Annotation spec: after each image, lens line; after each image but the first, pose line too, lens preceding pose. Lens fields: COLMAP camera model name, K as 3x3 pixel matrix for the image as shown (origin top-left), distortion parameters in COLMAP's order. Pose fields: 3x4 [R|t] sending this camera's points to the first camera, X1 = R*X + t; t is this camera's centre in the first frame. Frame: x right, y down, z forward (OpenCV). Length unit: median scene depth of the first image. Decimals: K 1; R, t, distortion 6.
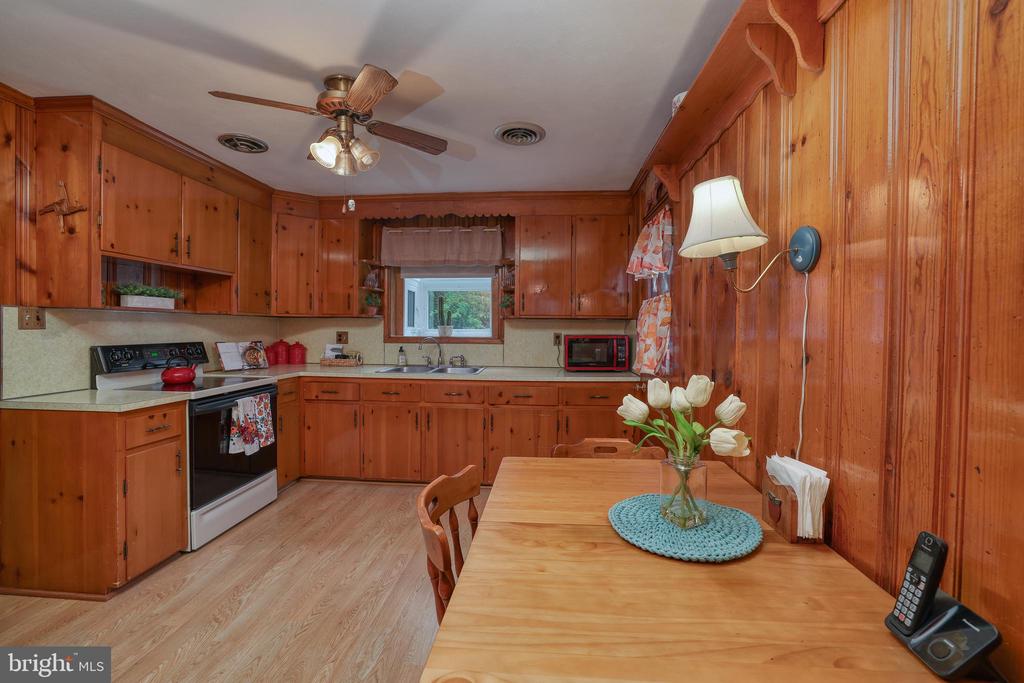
lens RADIAL K [[439.2, 0, 514.5], [0, 439.2, 337.6], [0, 0, 1]] dist [-0.031430, 0.005876]
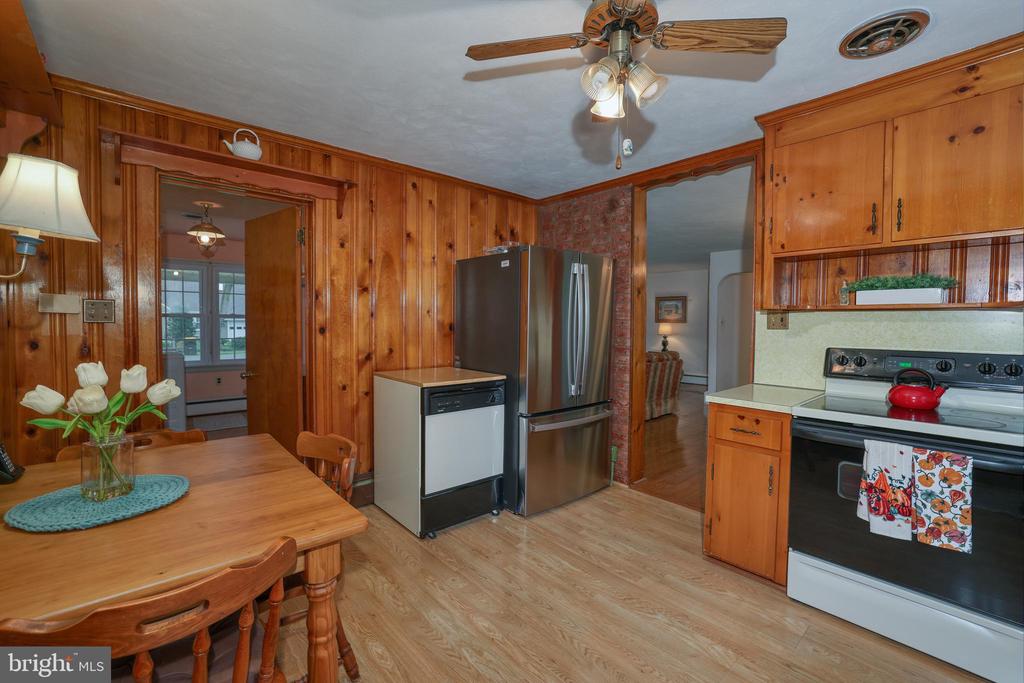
lens RADIAL K [[439.2, 0, 515.5], [0, 439.2, 335.8], [0, 0, 1]] dist [-0.031430, 0.005876]
pose [[-0.696754, 0.010856, -0.717228, 0.200144], [-0.026493, 0.998814, 0.040854, -0.025965], [0.716821, 0.047466, -0.695640, 1.110513]]
